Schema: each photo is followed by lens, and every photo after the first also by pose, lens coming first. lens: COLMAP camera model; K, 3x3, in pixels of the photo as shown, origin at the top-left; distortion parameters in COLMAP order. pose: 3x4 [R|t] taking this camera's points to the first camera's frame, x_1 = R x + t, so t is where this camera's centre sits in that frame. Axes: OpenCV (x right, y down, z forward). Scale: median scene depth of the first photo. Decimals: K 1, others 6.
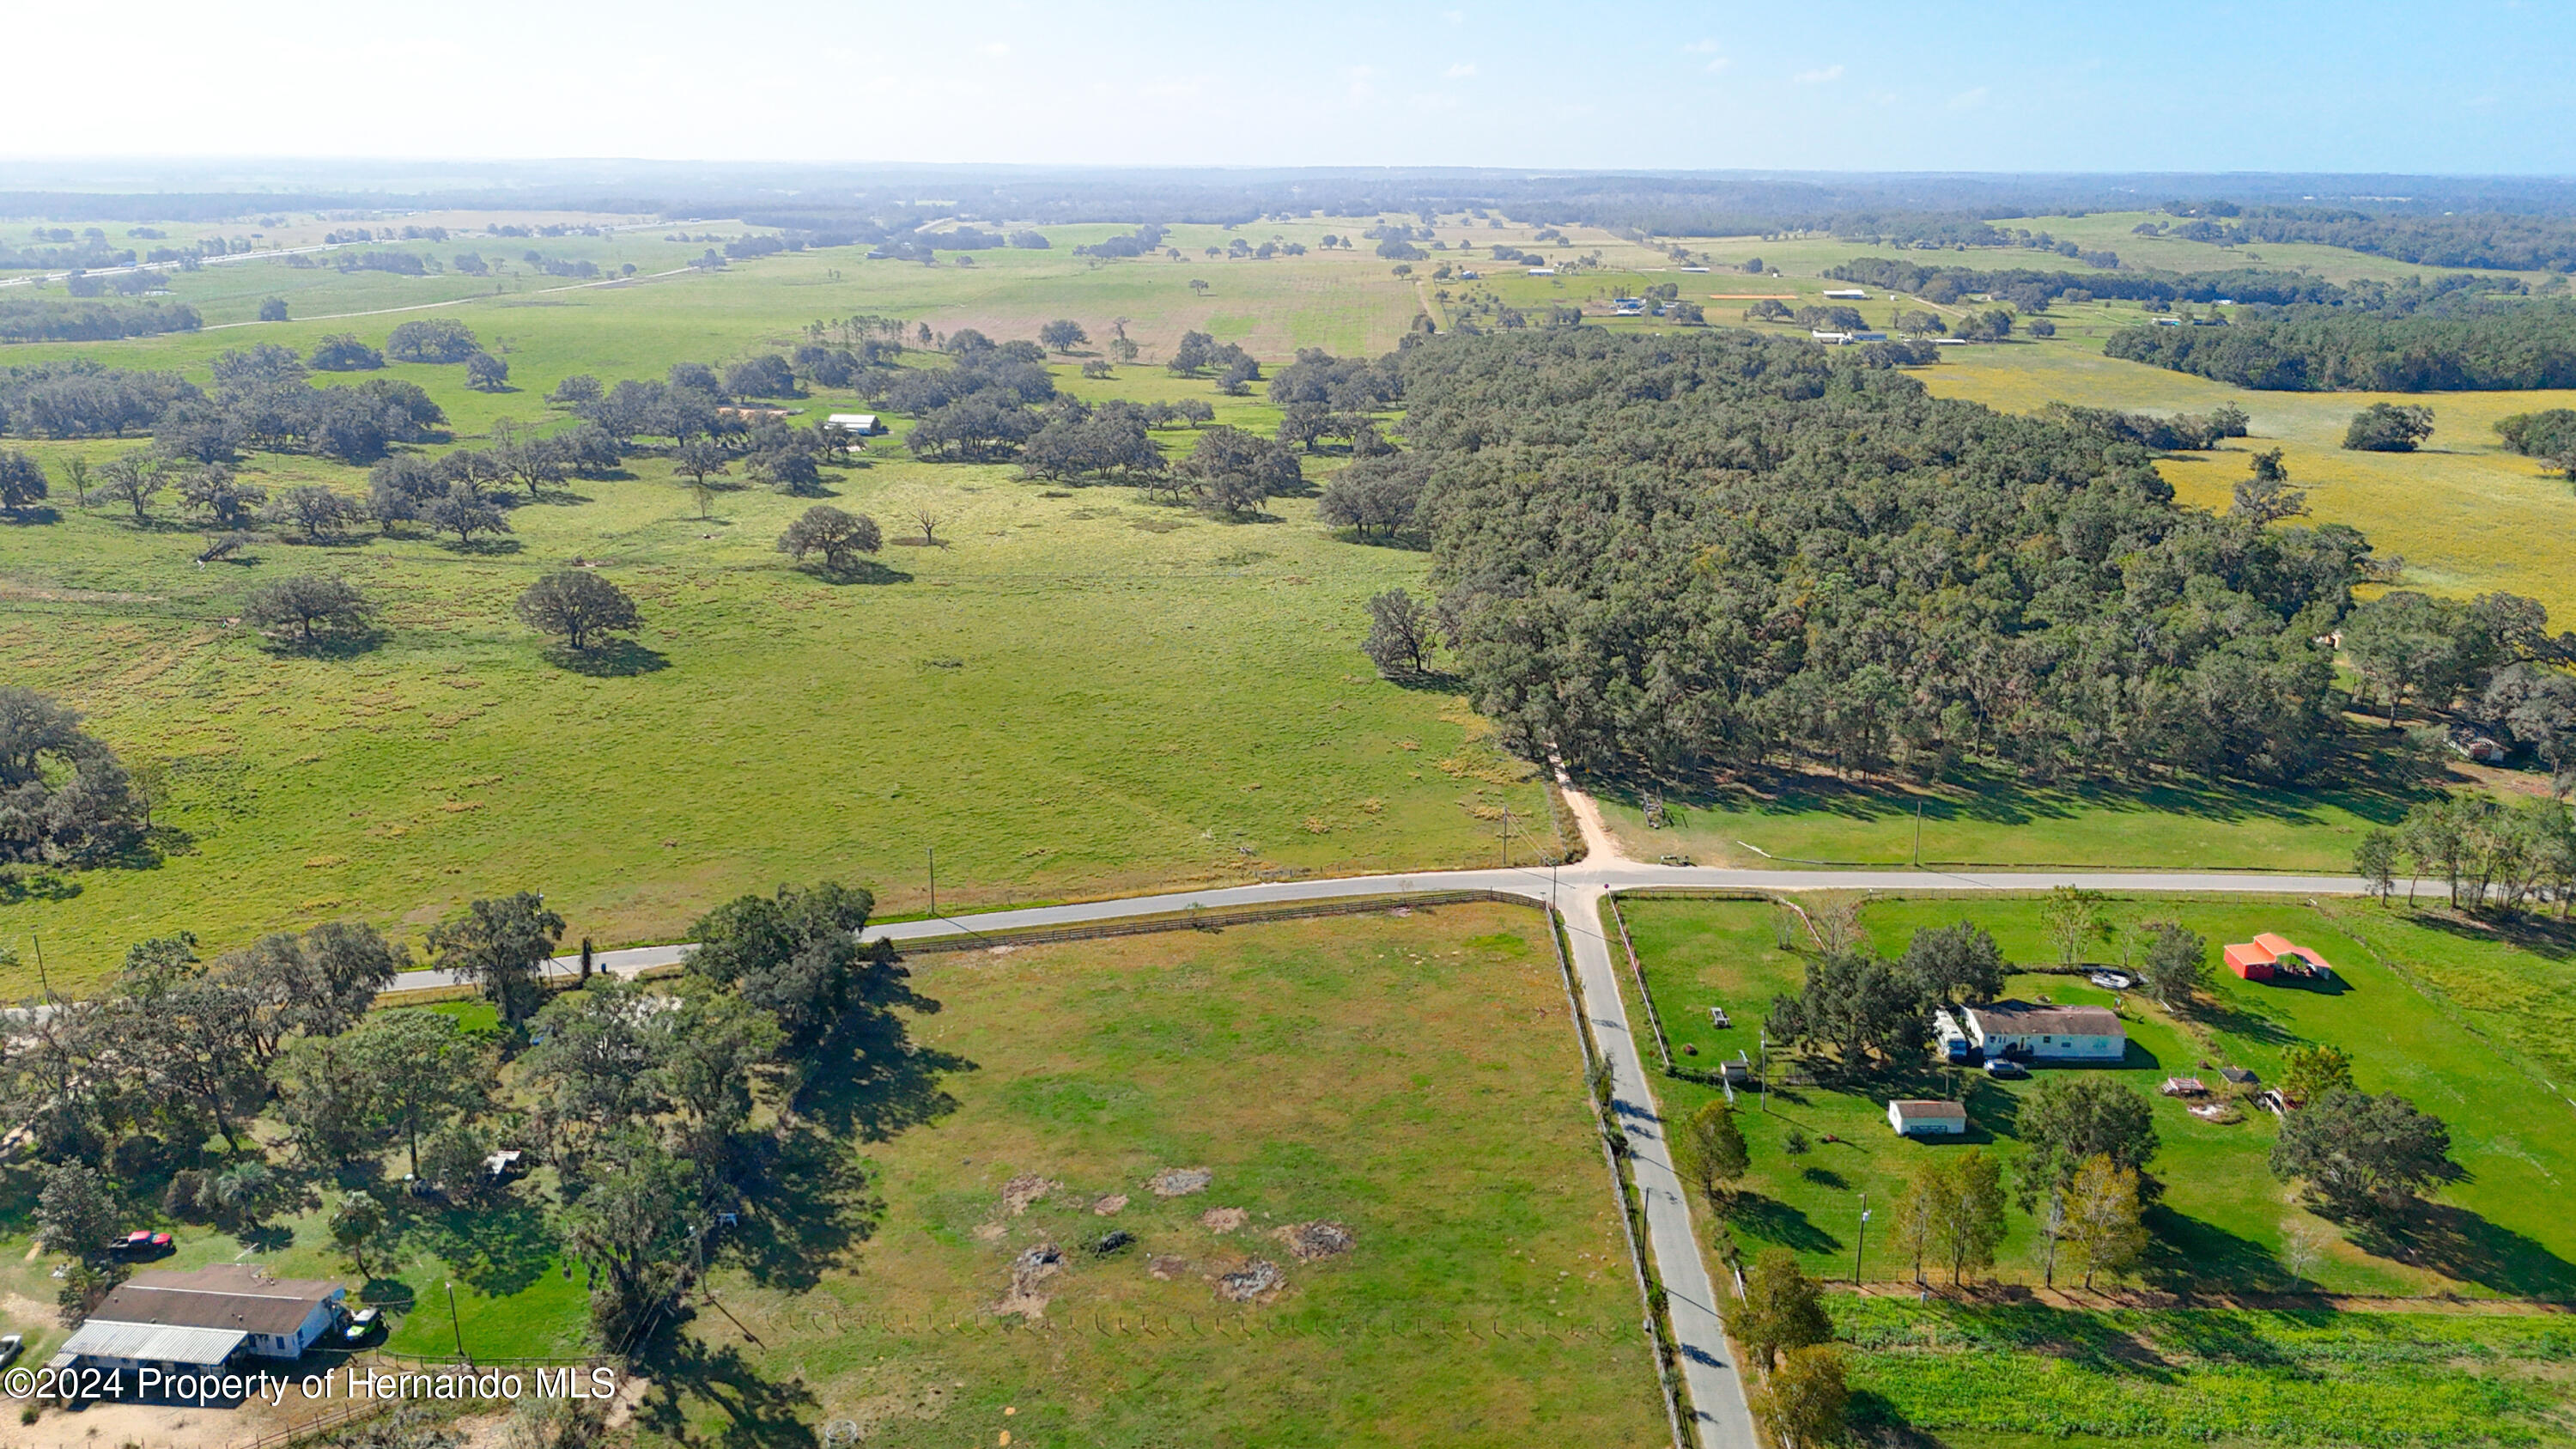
lens RADIAL K [[1890.1, 0, 1287.7], [0, 1890.1, 722.4], [0, 0, 1]] dist [0.086216, -0.096544]
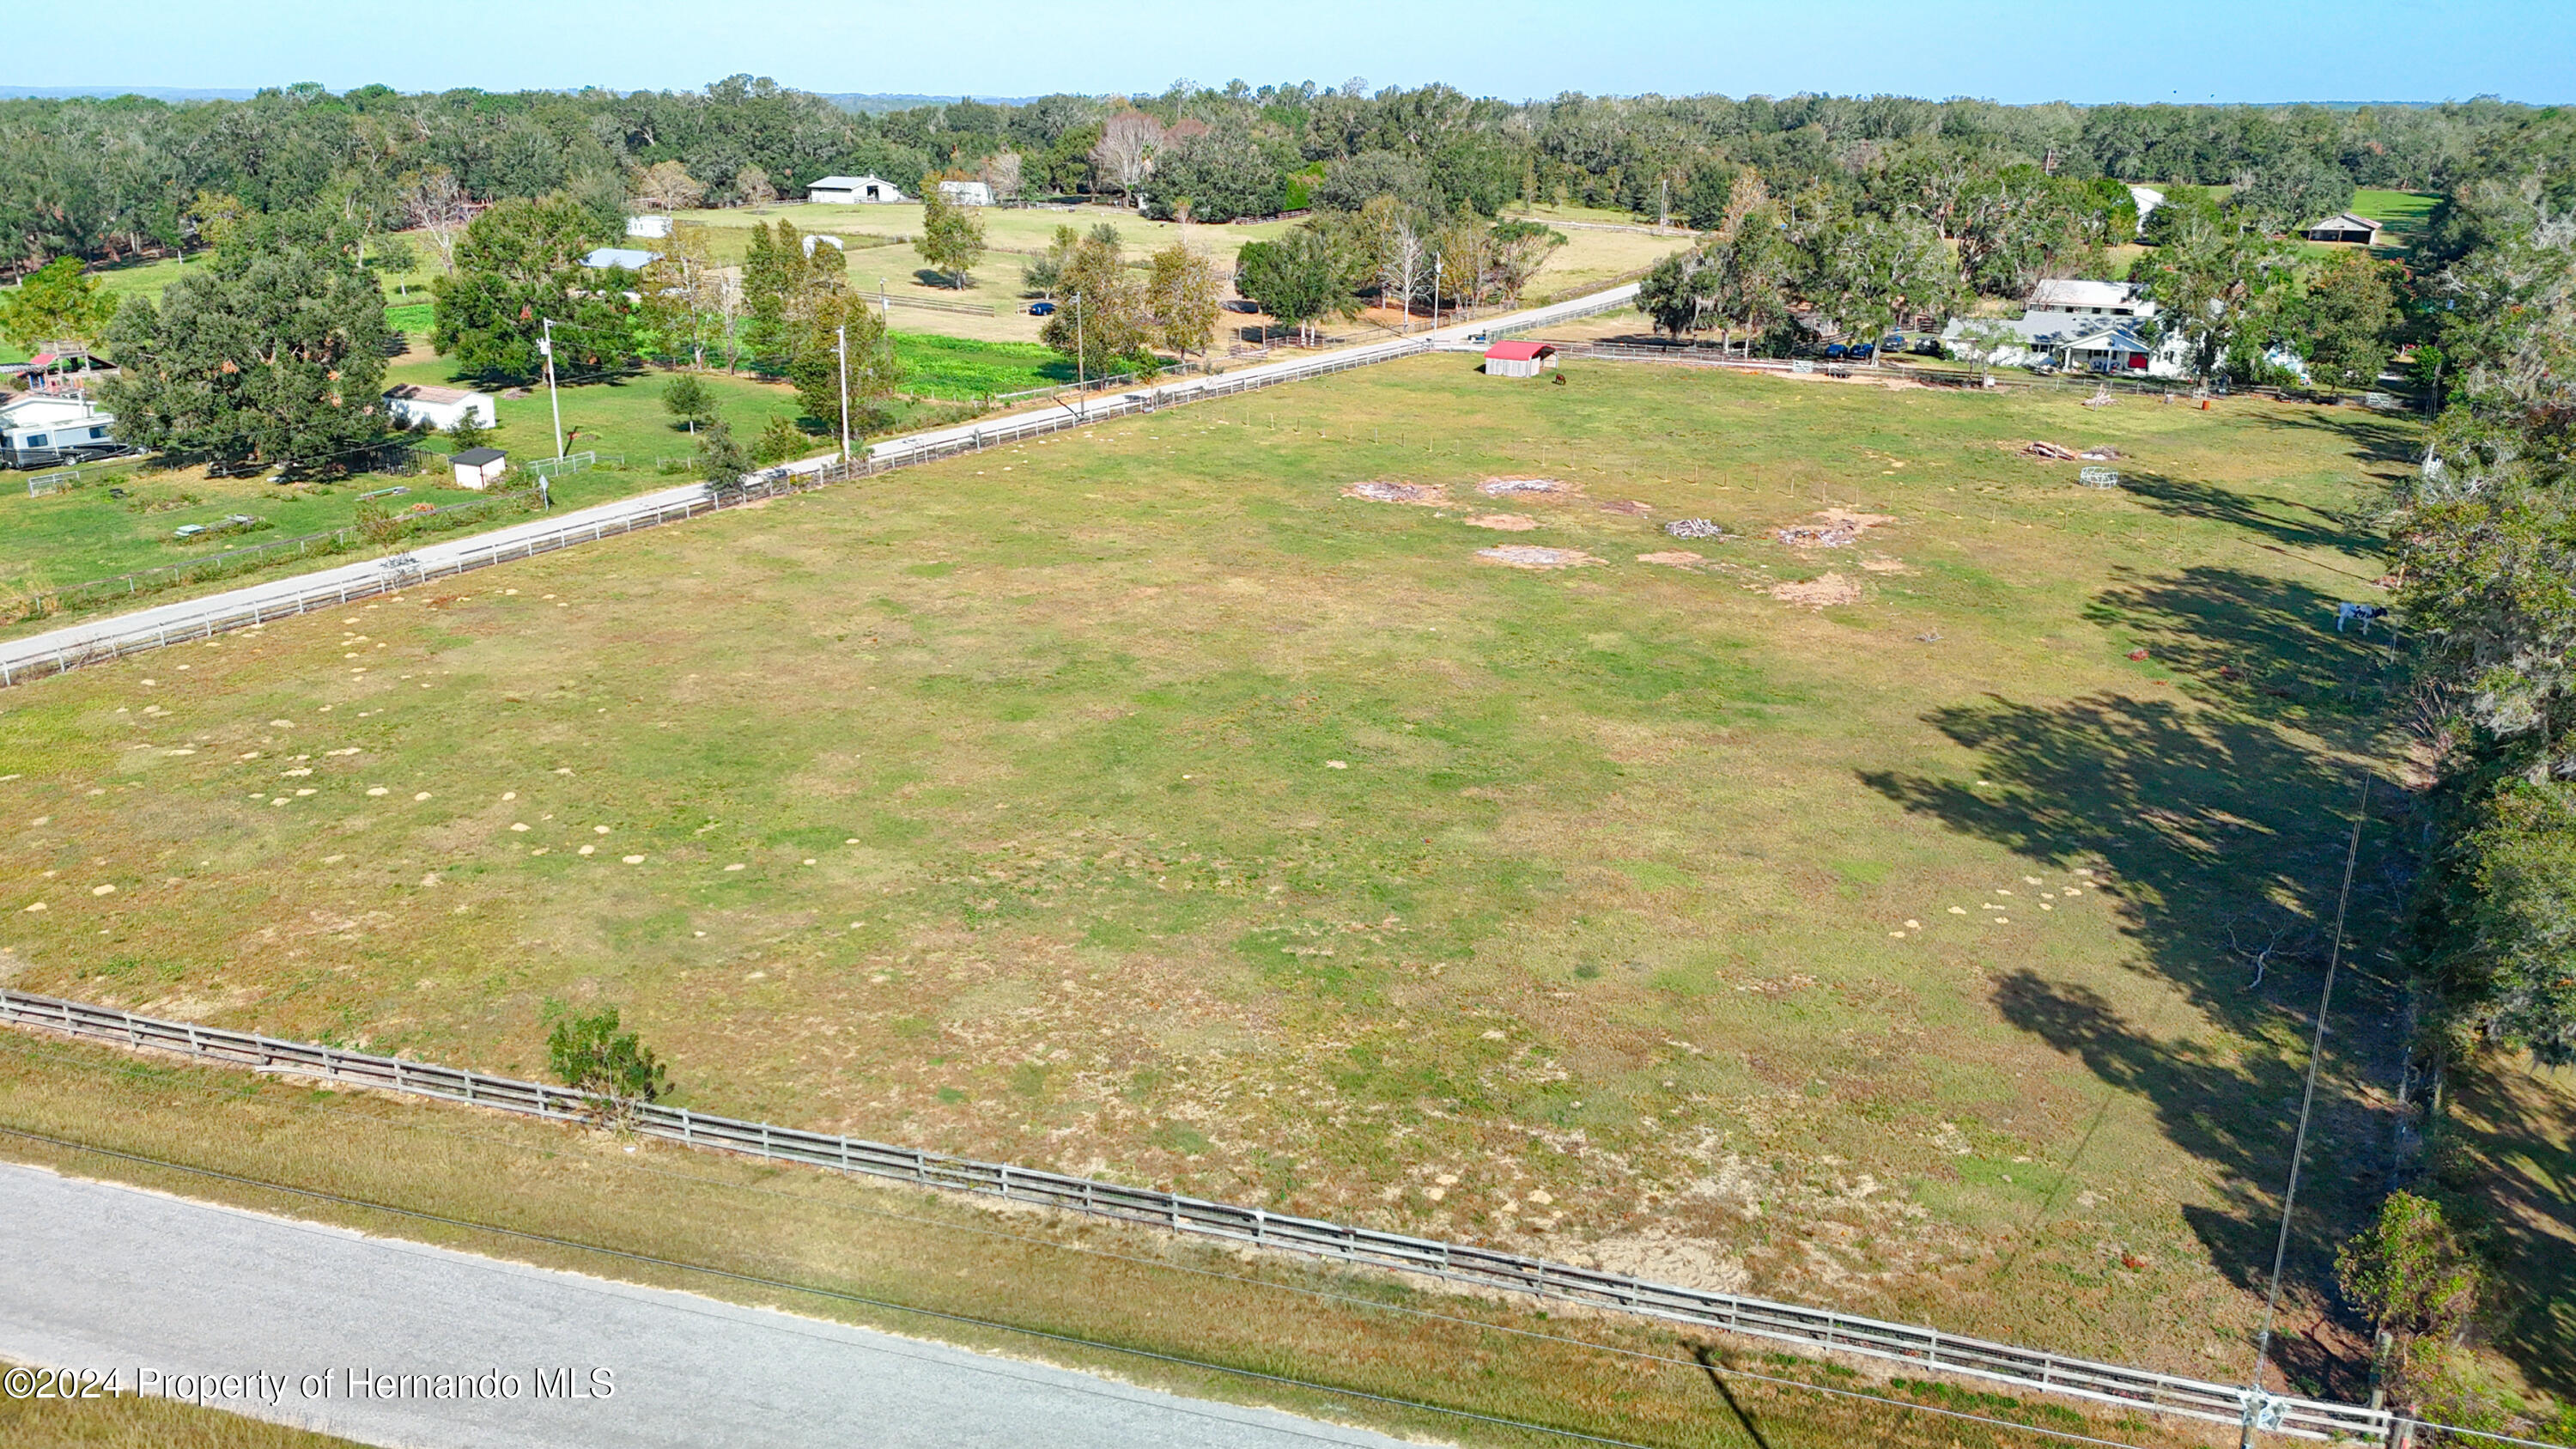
lens RADIAL K [[1882.2, 0, 1288.2], [0, 1882.2, 753.3], [0, 0, 1]] dist [0.068135, -0.068264]
pose [[-0.879602, -0.166814, 0.445503, -0.181608], [0.124547, 0.823081, 0.554100, -0.020159], [-0.459116, 0.542874, -0.703207, 1.050517]]
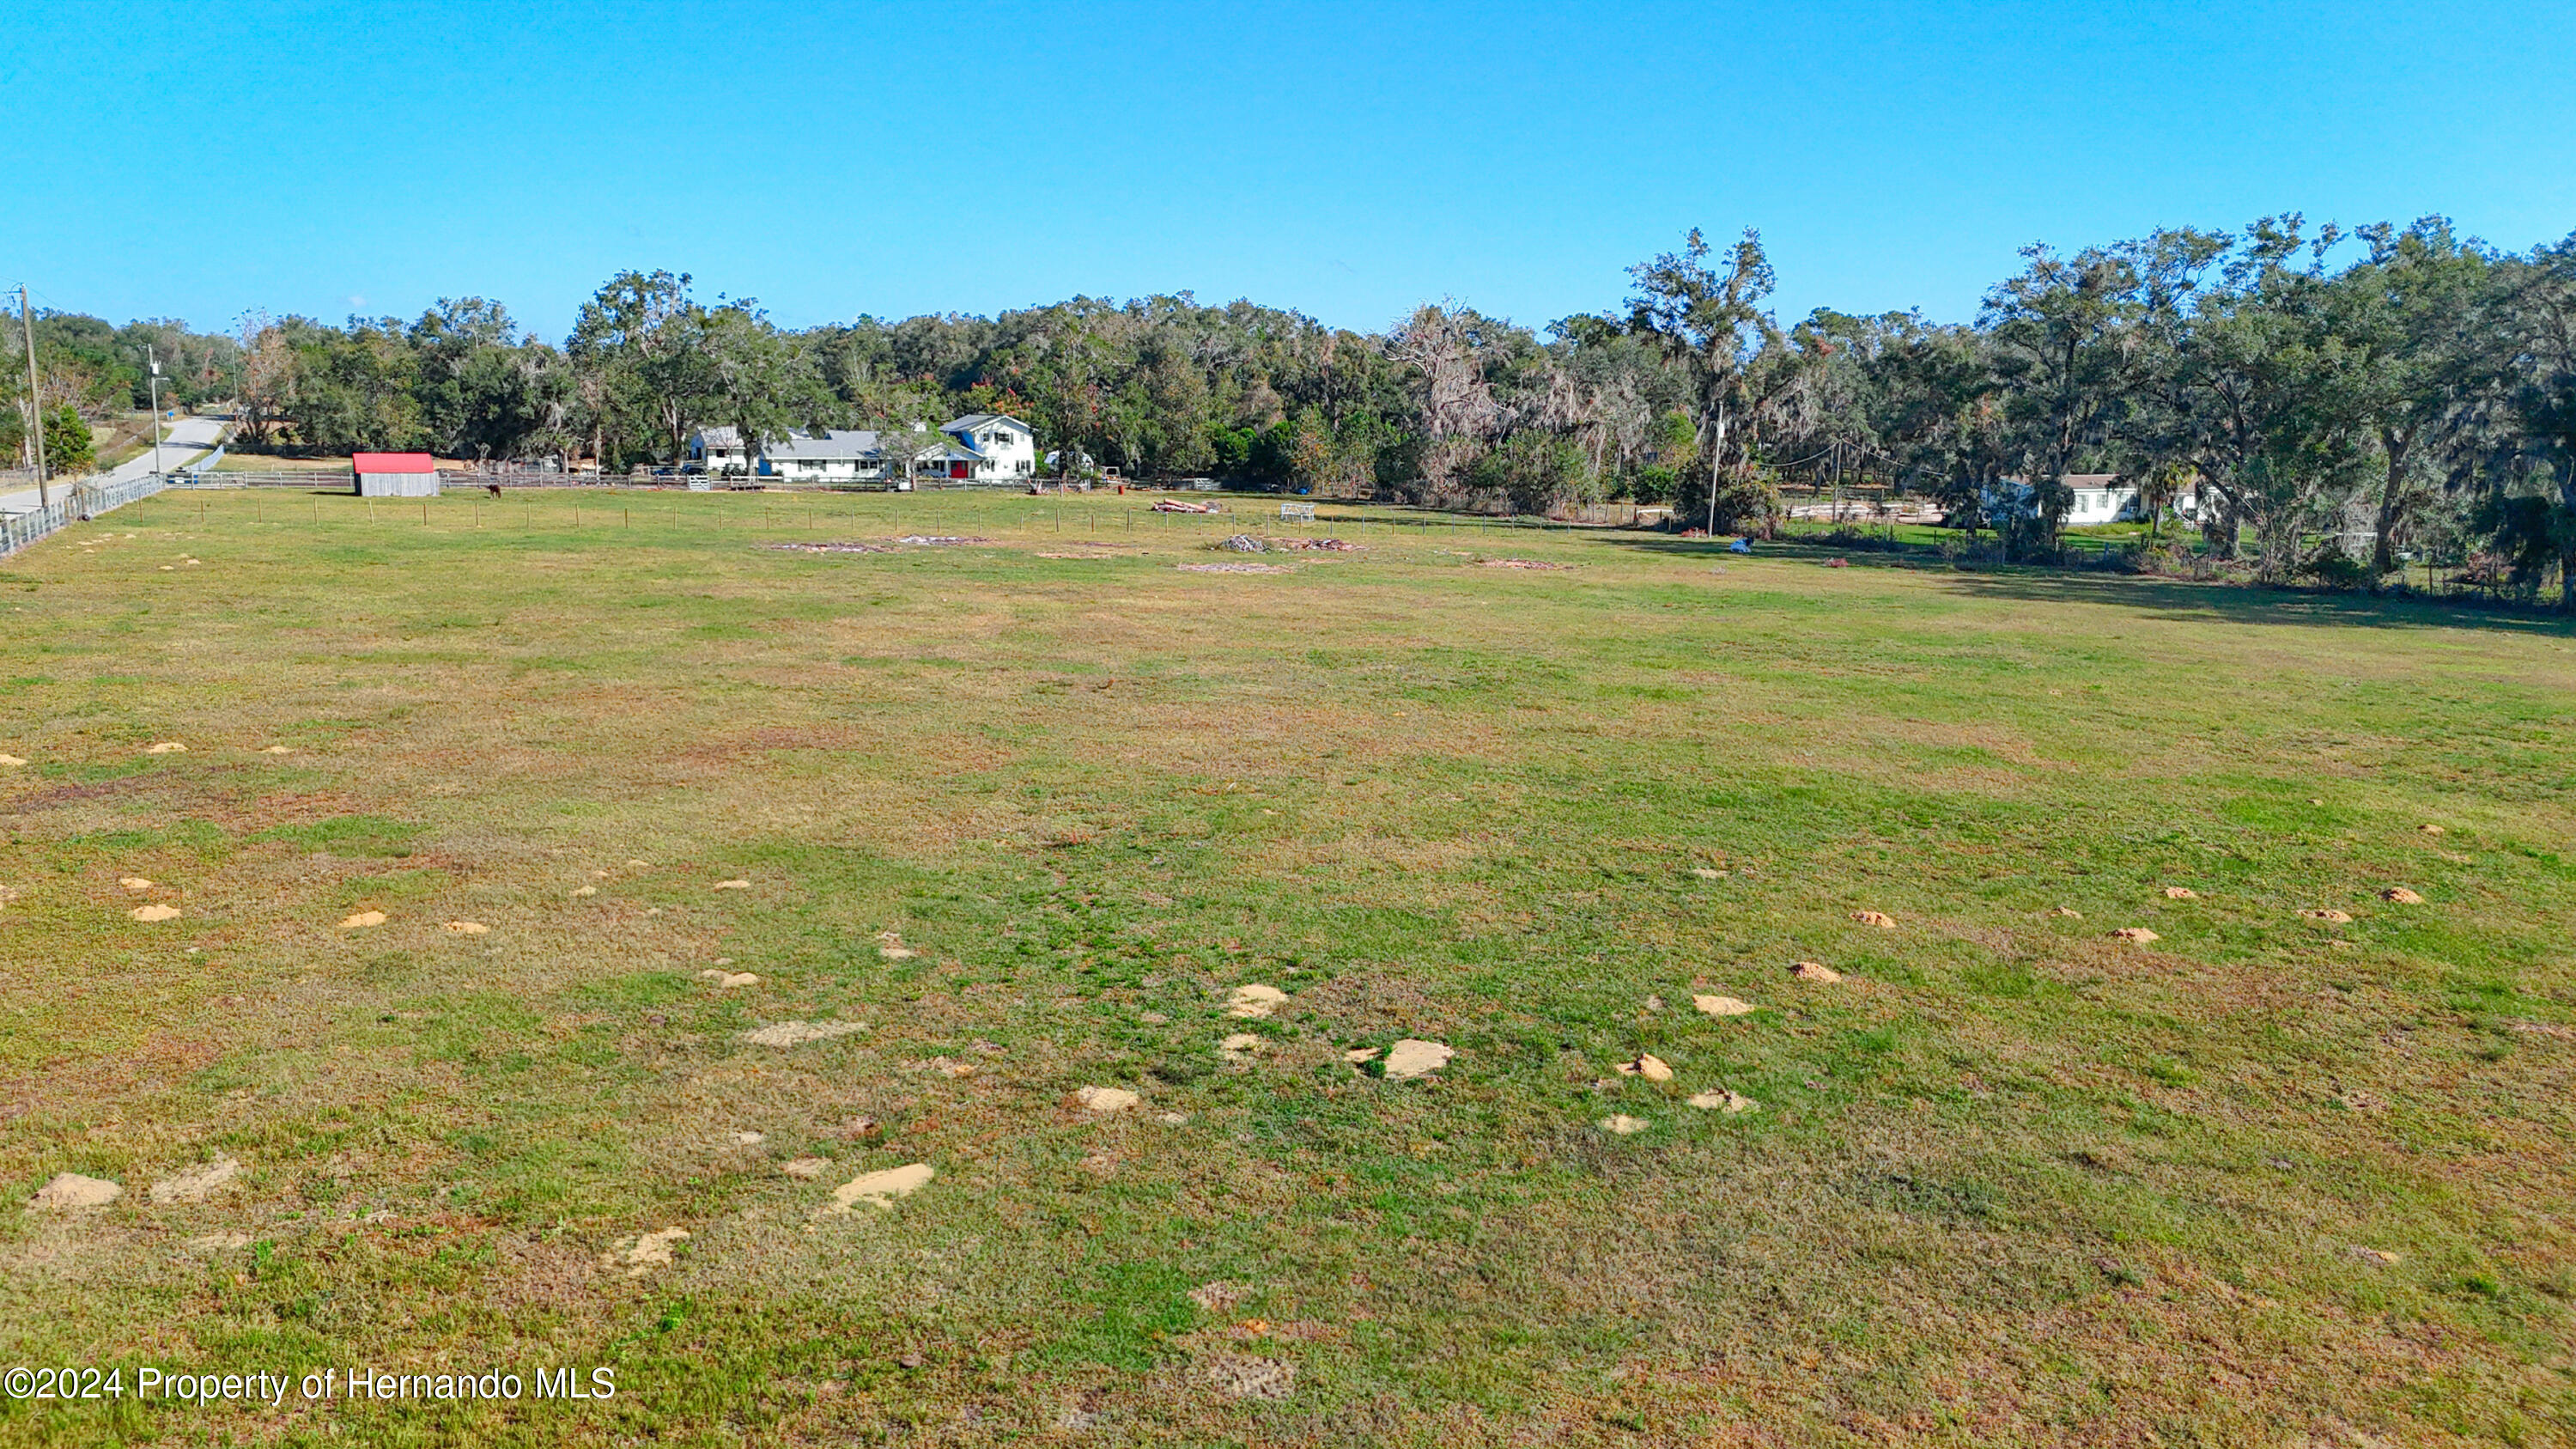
lens RADIAL K [[1882.2, 0, 1288.2], [0, 1882.2, 753.3], [0, 0, 1]] dist [0.068135, -0.068264]
pose [[-0.877080, 0.068782, -0.475394, 0.096758], [-0.151761, 0.899321, 0.410111, 0.076007], [0.455740, 0.431847, -0.778338, 0.973957]]
